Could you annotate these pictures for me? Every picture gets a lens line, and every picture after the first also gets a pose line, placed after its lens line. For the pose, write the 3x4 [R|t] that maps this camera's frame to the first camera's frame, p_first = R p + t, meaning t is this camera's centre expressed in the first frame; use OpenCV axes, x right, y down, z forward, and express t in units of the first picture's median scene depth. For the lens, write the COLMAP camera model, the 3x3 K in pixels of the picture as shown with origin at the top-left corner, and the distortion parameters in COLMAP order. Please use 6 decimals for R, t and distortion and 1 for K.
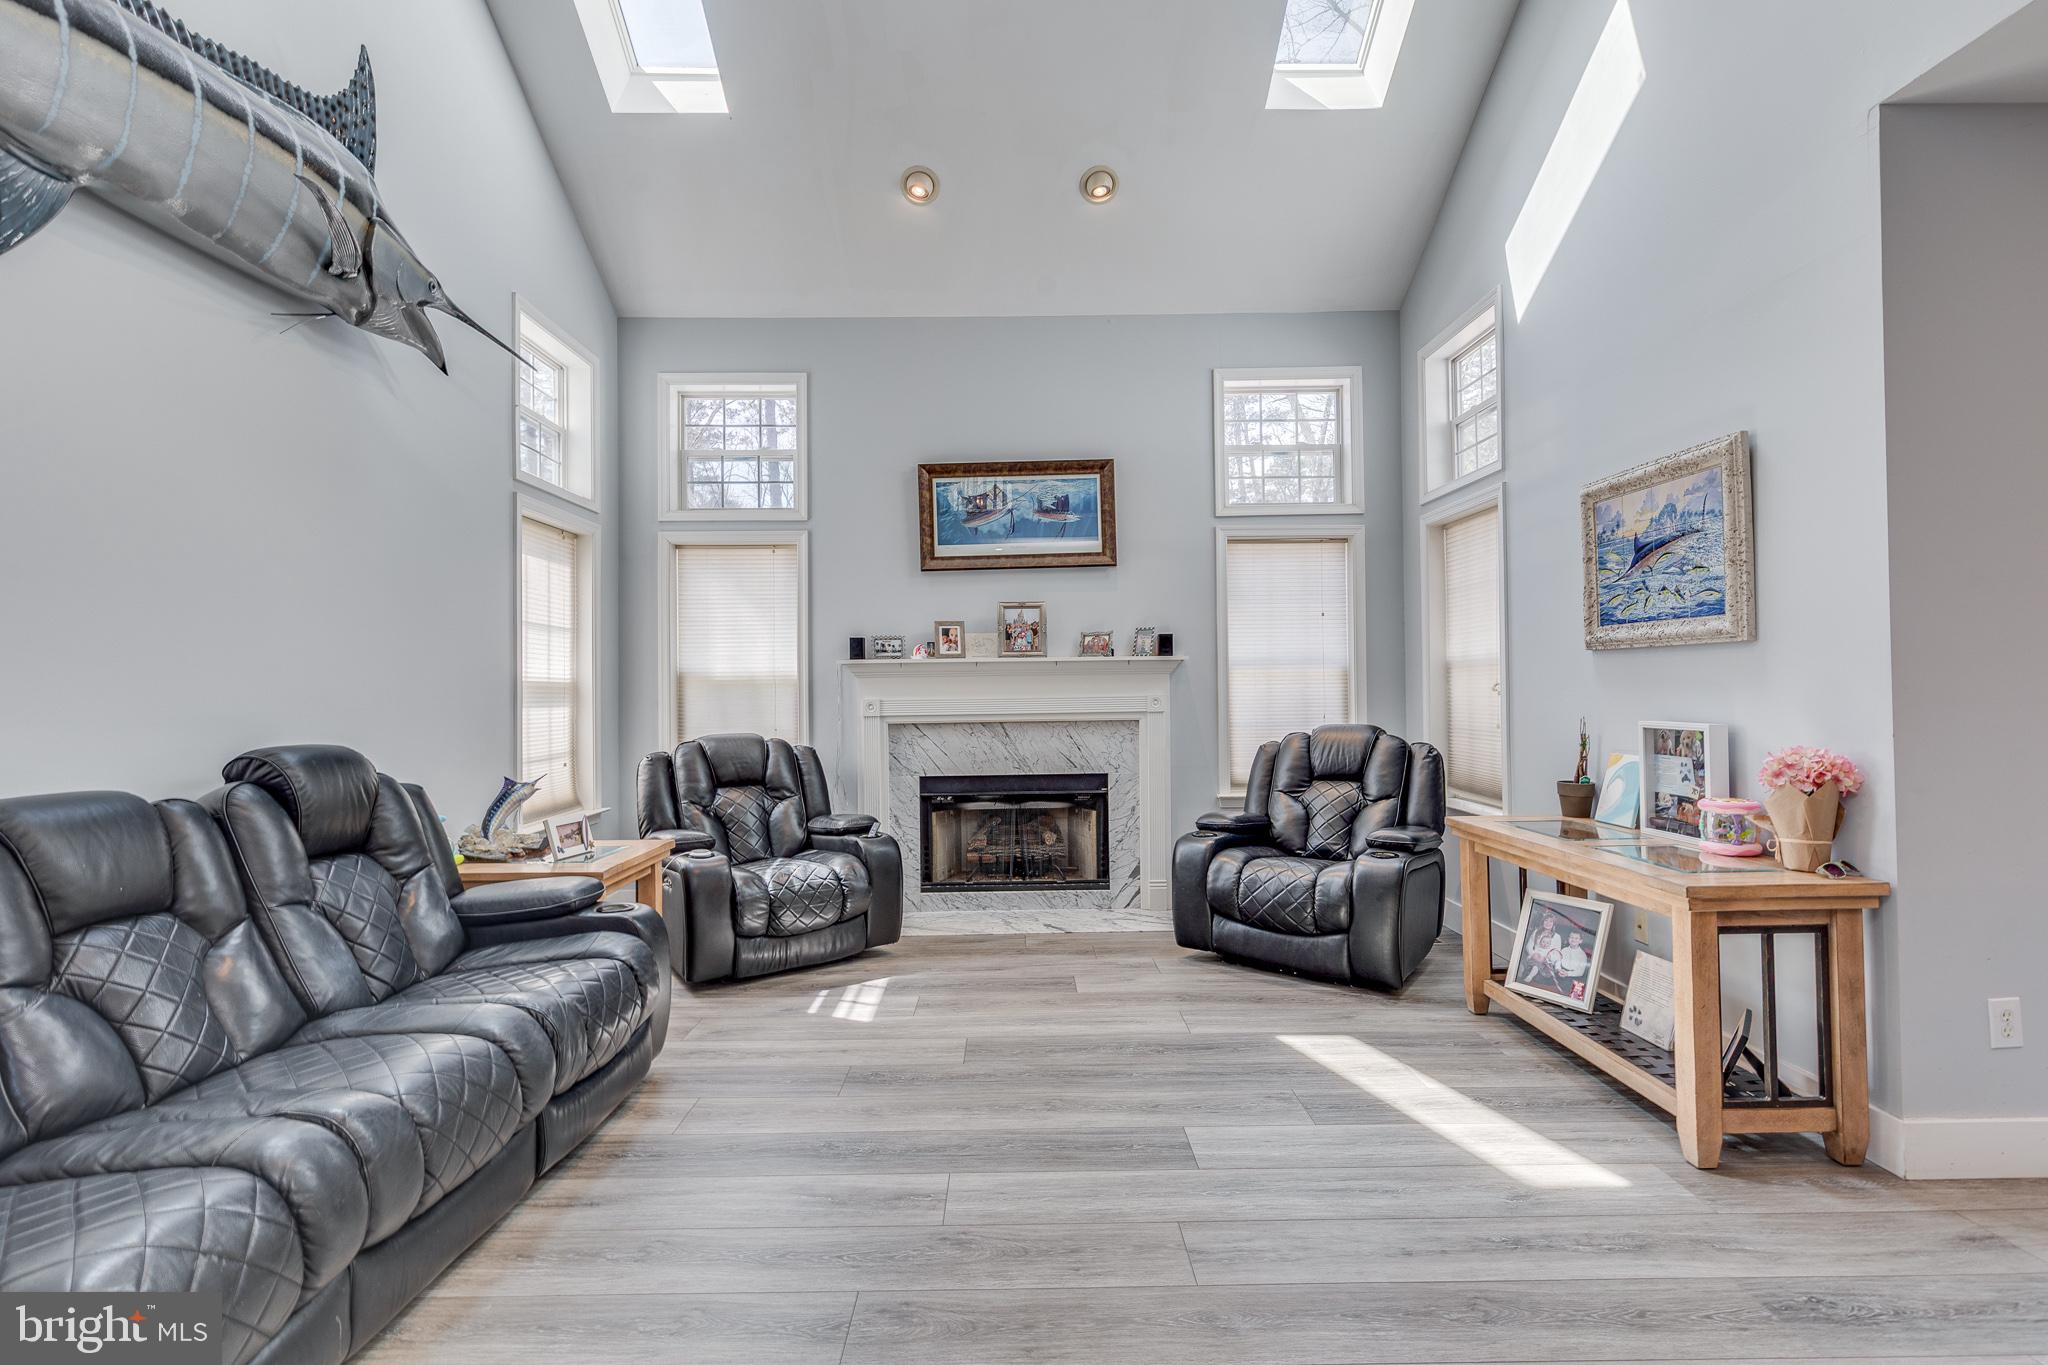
lens RADIAL K [[921.0, 0, 1022.8], [0, 921.0, 676.0], [0, 0, 1]] dist [0.009324, -0.002562]
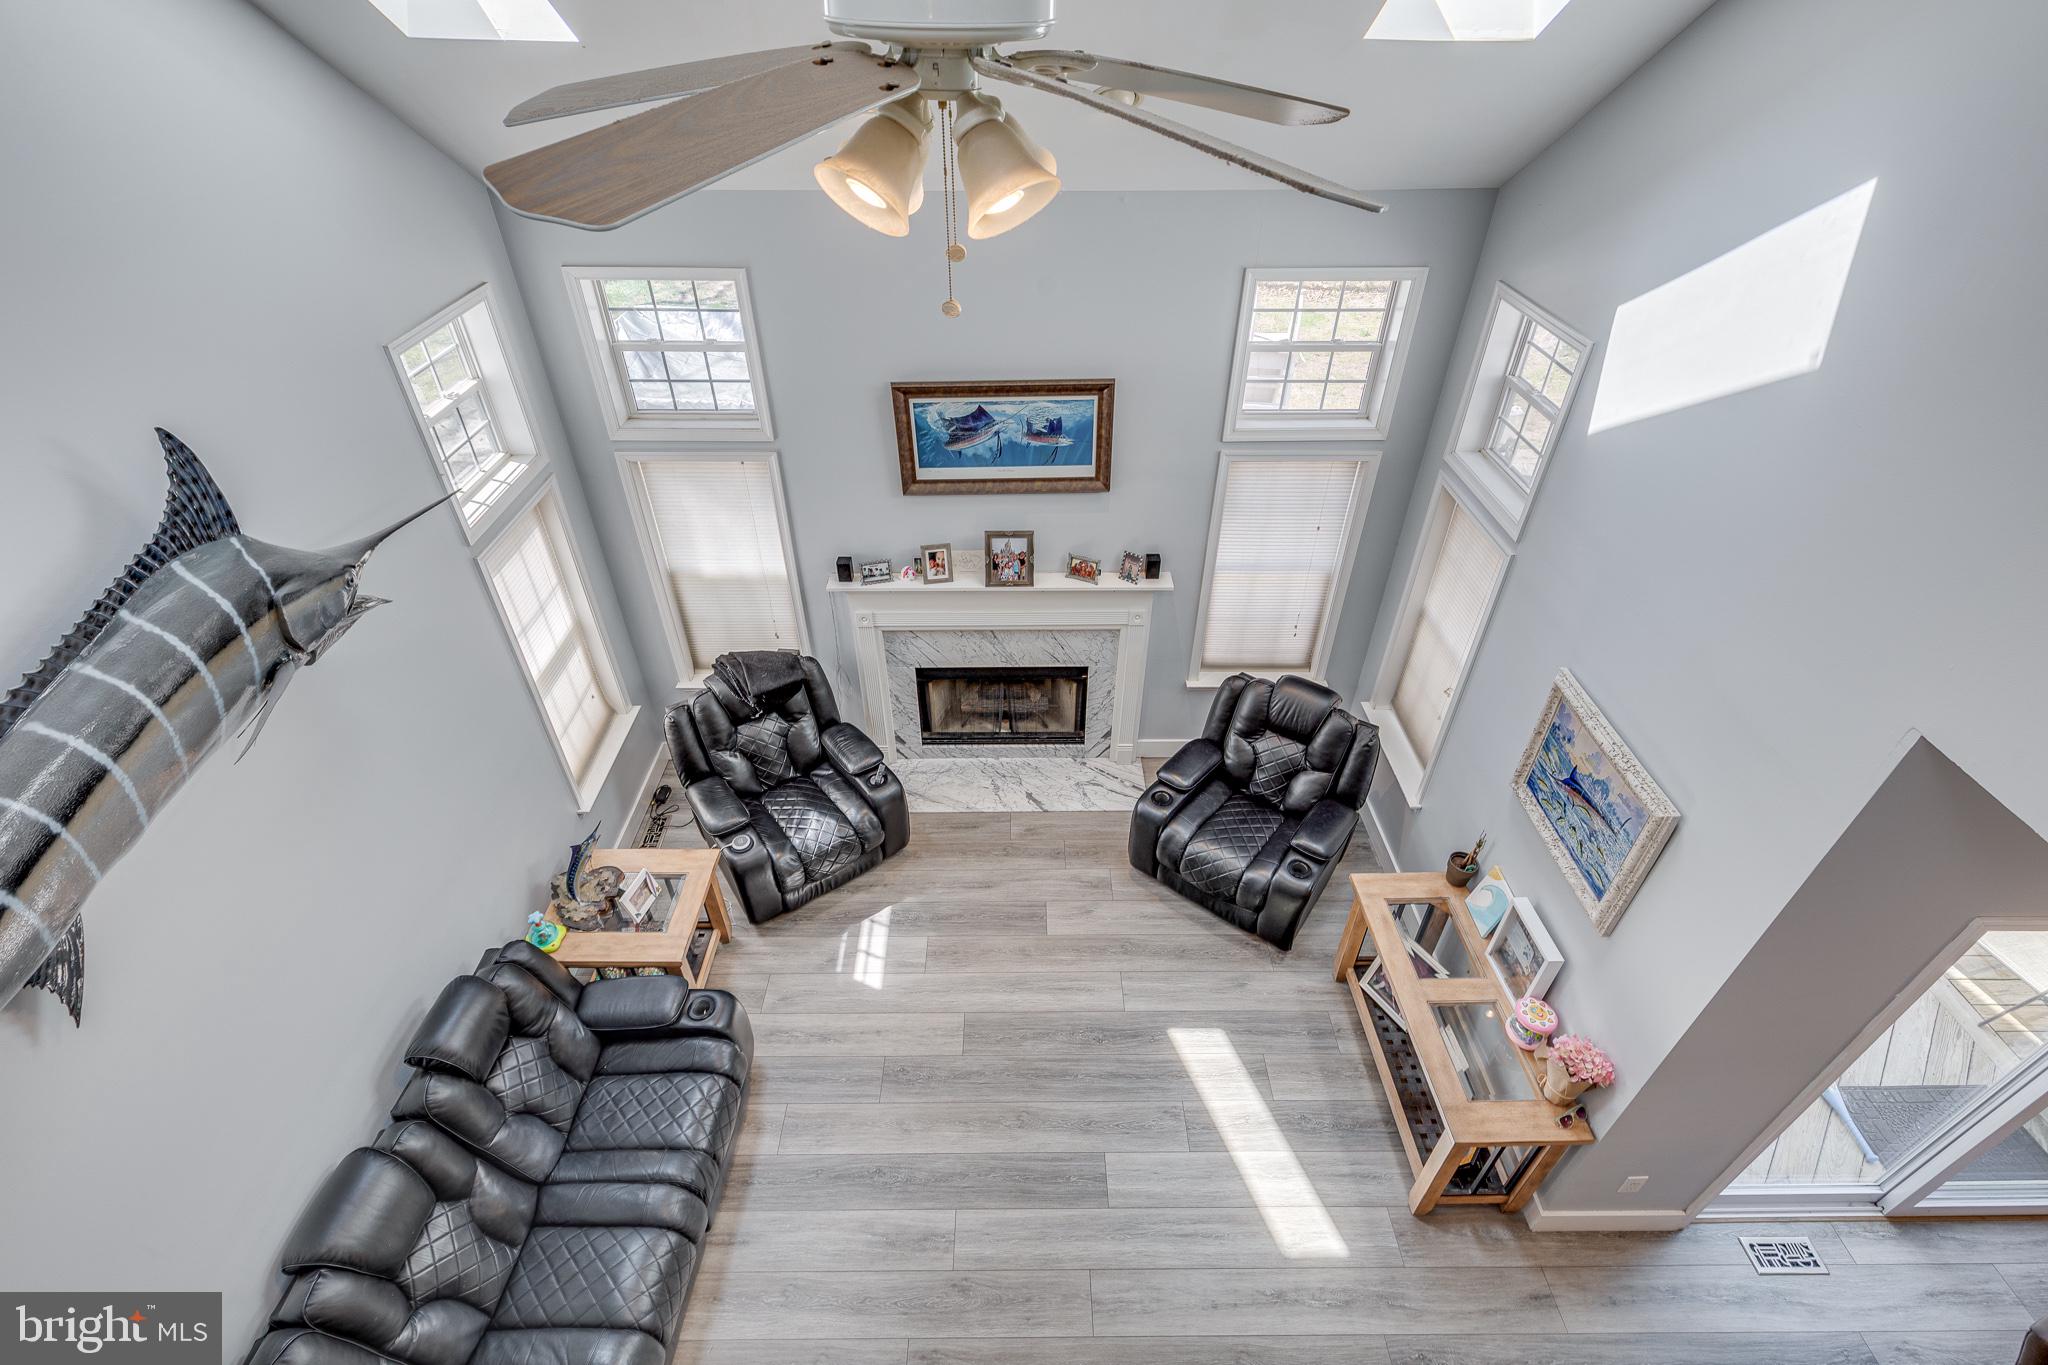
lens RADIAL K [[921.0, 0, 1022.8], [0, 921.0, 676.0], [0, 0, 1]] dist [0.009324, -0.002562]
pose [[0.999933, 0.010249, 0.005346, 0.009655], [-0.011344, 0.781222, 0.624151, -0.563622], [0.002221, -0.624170, 0.781286, 0.144161]]
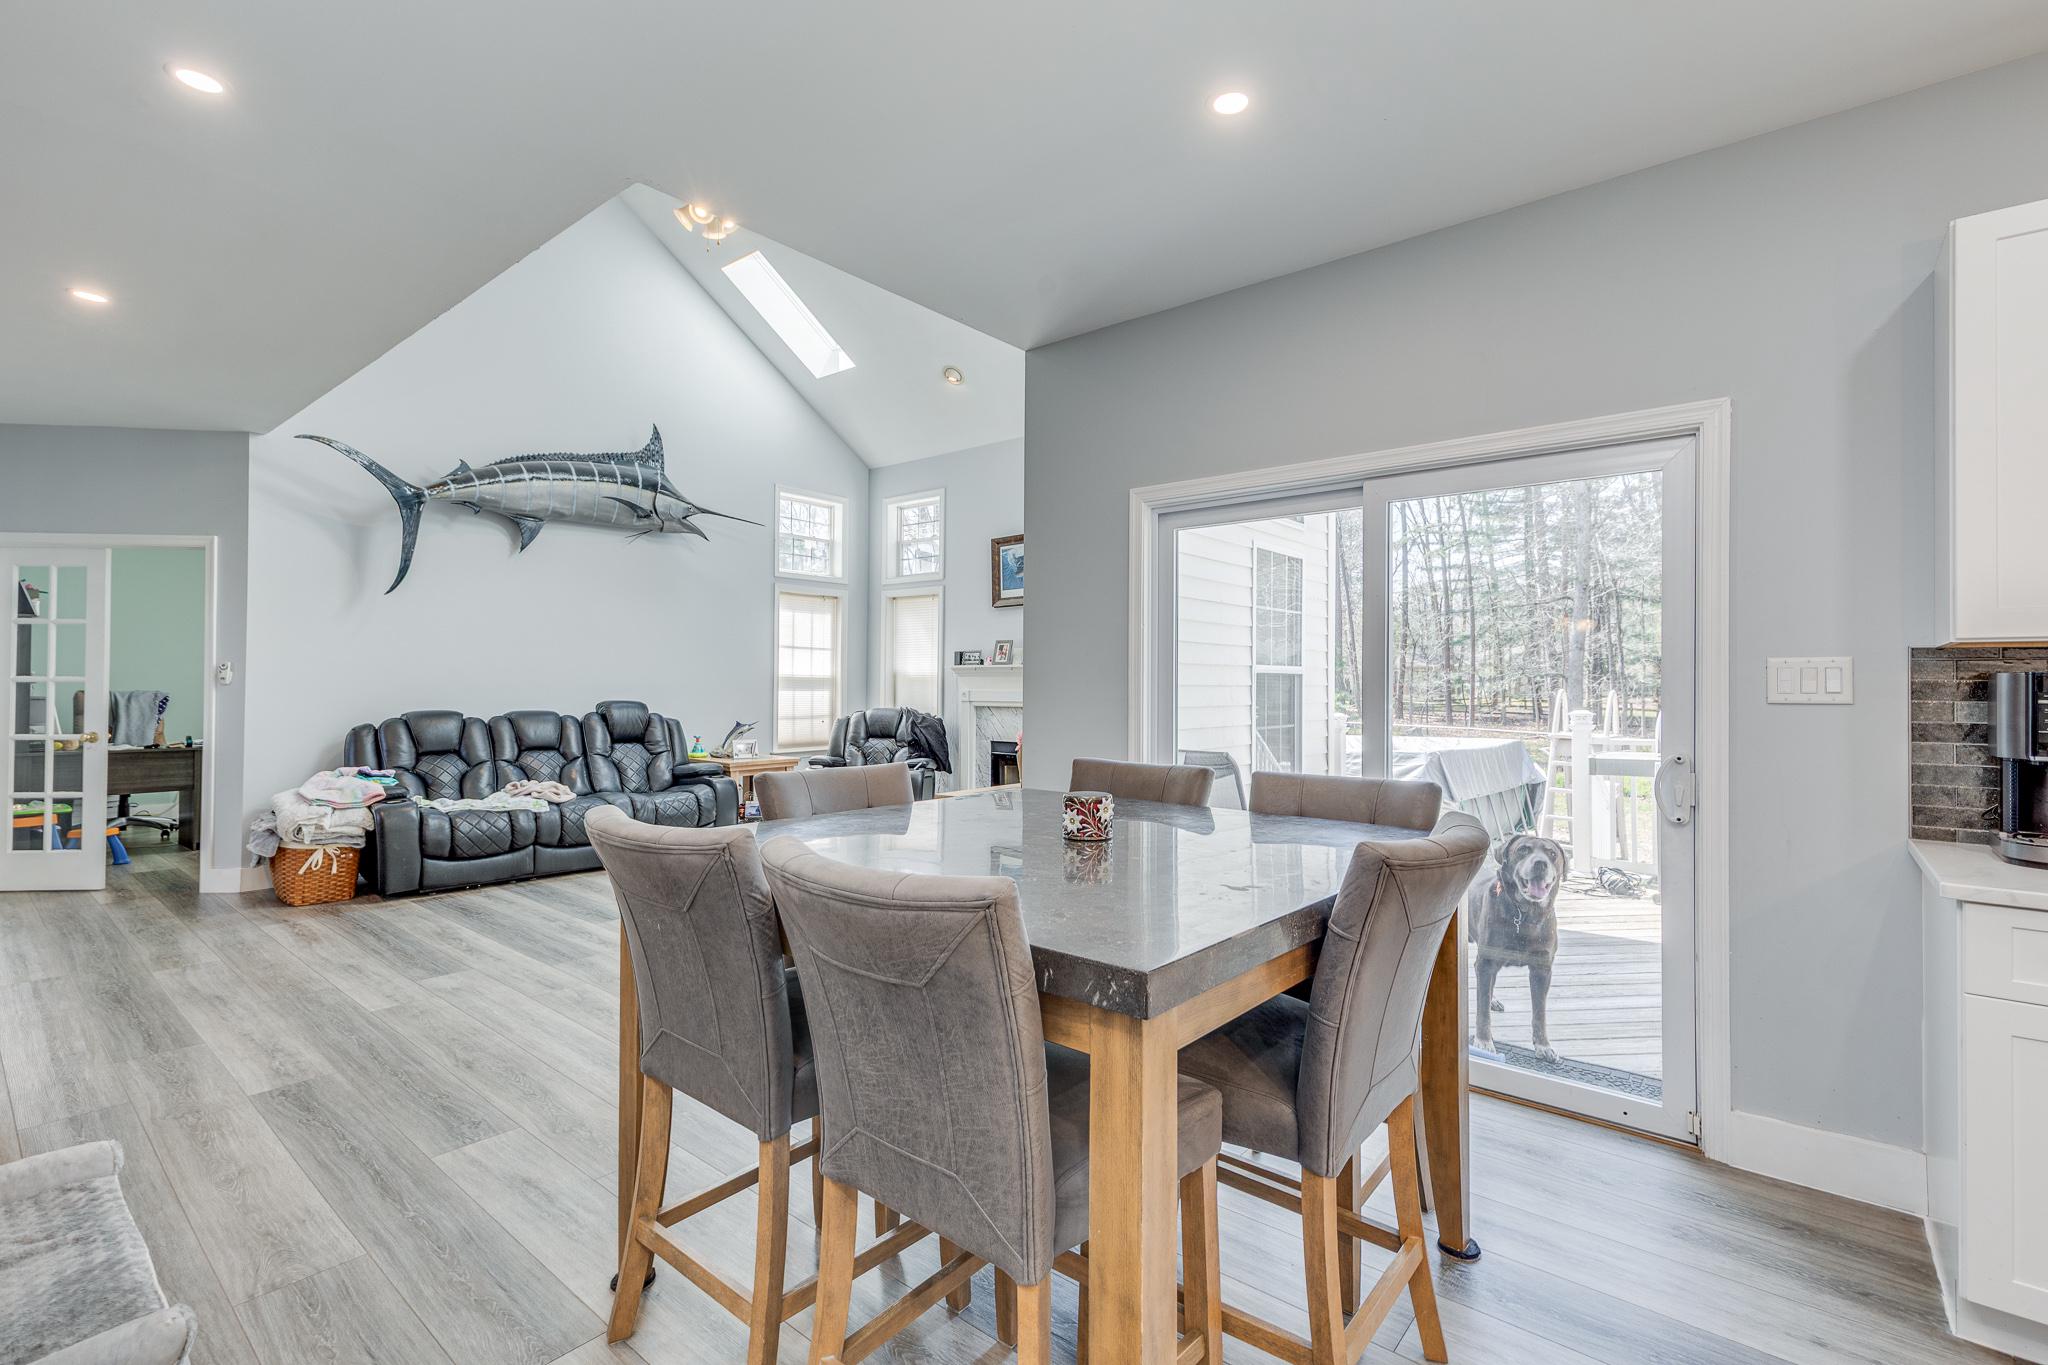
lens RADIAL K [[921.0, 0, 1022.8], [0, 921.0, 676.0], [0, 0, 1]] dist [0.009324, -0.002562]
pose [[0.759734, 0.010955, -0.650141, 0.935585], [-0.006922, 0.999938, 0.008759, -0.013925], [0.650197, -0.002154, 0.759763, -0.140359]]
